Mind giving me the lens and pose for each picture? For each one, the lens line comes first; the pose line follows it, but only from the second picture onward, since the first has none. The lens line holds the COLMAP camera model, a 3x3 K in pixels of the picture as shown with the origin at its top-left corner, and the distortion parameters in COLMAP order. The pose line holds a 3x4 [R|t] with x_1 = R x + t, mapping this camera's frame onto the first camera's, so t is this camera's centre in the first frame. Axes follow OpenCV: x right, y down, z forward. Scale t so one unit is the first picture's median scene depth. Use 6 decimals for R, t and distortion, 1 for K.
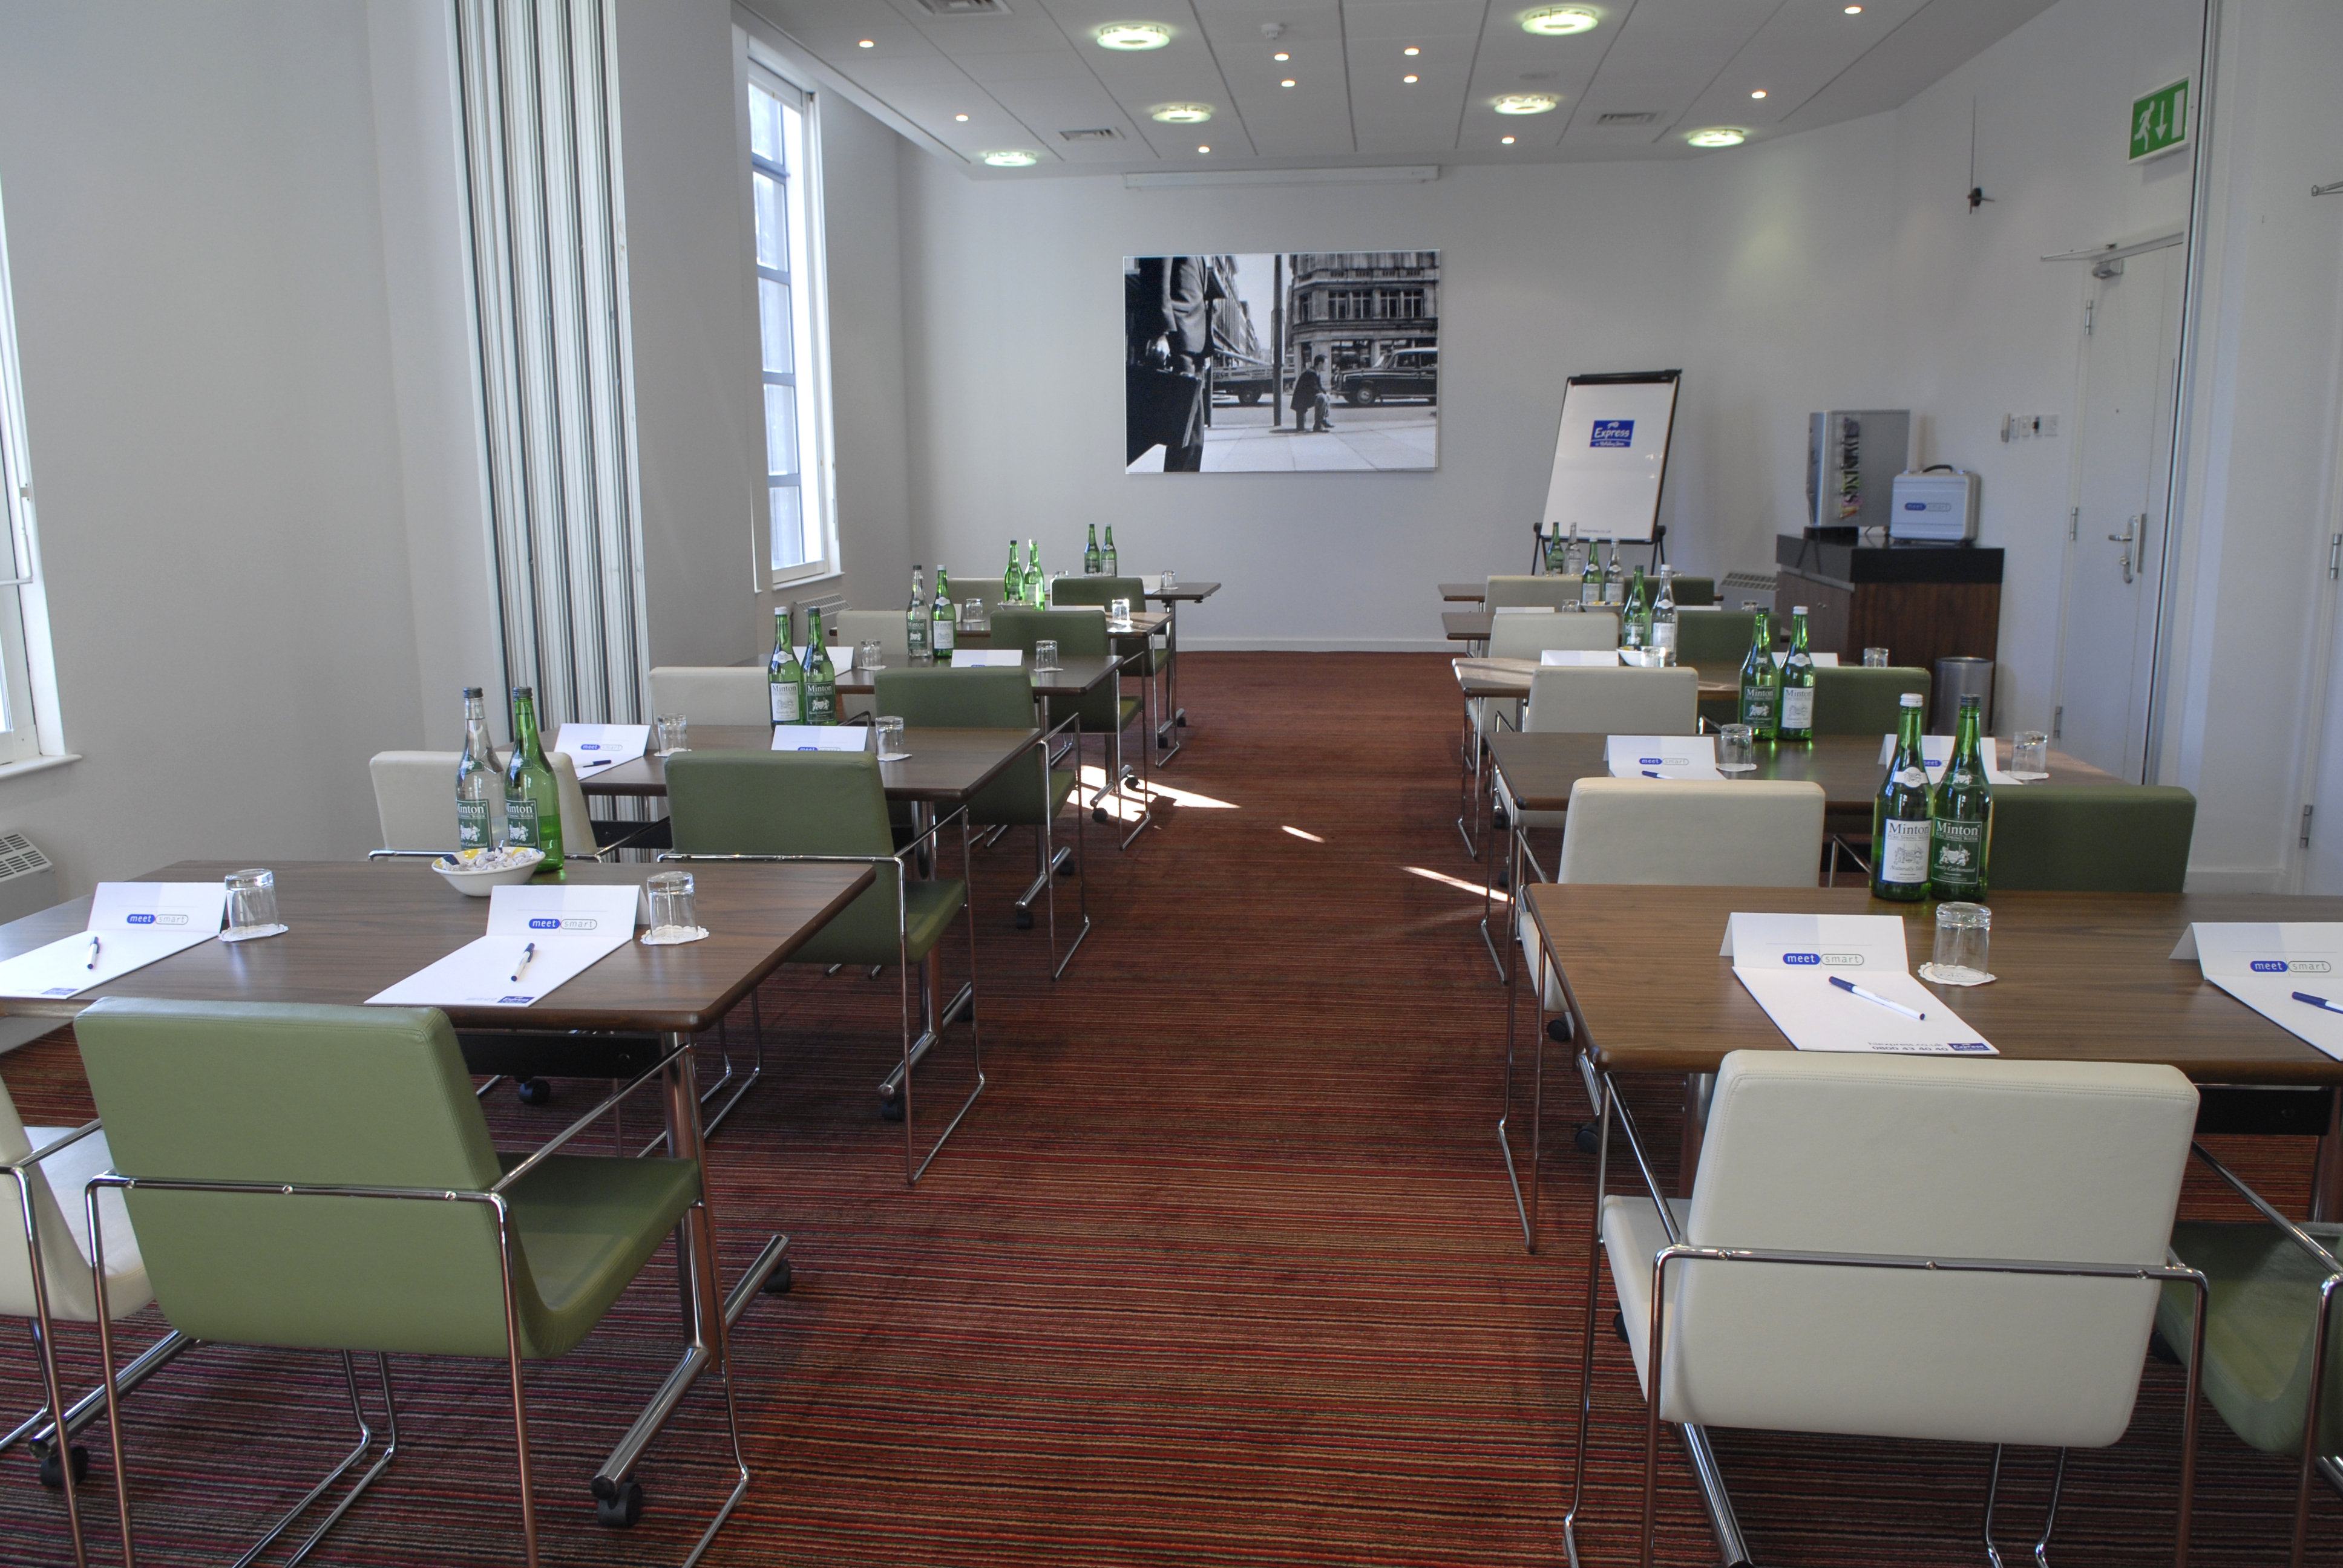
lens RADIAL K [[1771.0, 0, 1170.6], [0, 1771.0, 778.8], [0, 0, 1]] dist [-0.019044, -0.028540]
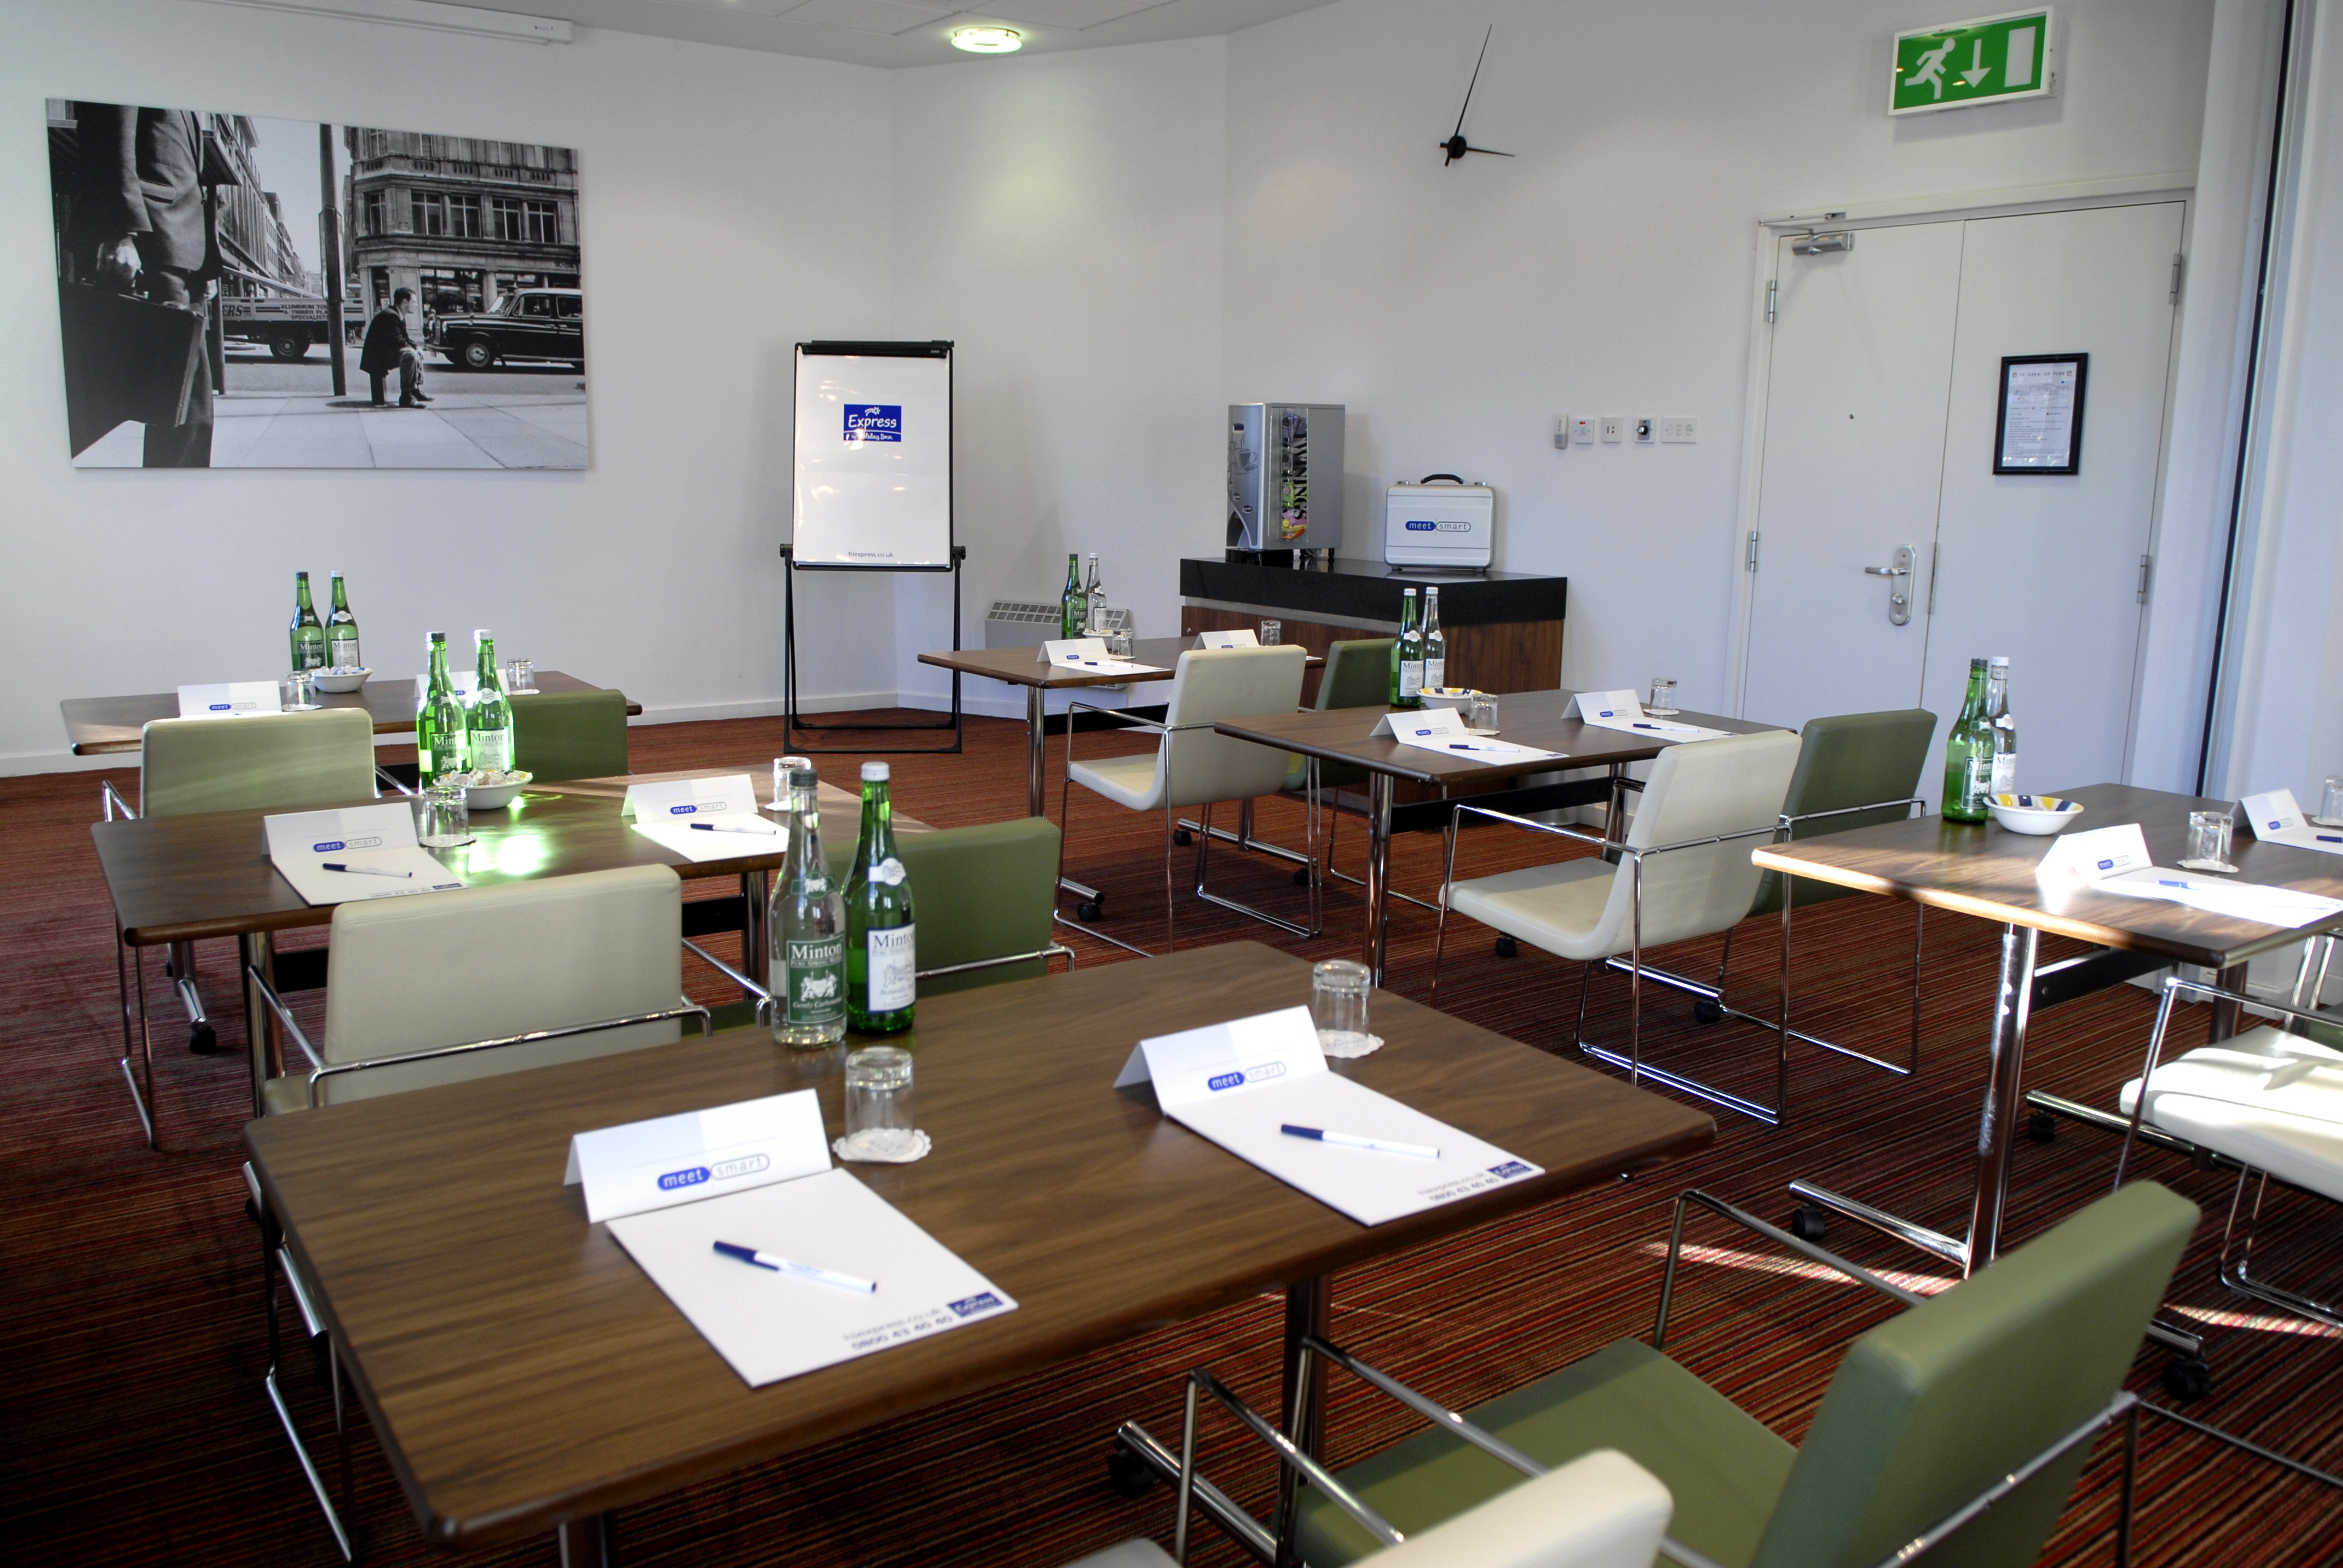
lens RADIAL K [[1771.0, 0, 1169.3], [0, 1771.0, 792.1], [0, 0, 1]] dist [-0.019044, -0.028540]
pose [[0.741953, -0.107095, 0.661843, -0.153764], [0.098900, 0.993843, 0.049946, -0.060904], [-0.663117, 0.028398, 0.747977, 0.338621]]
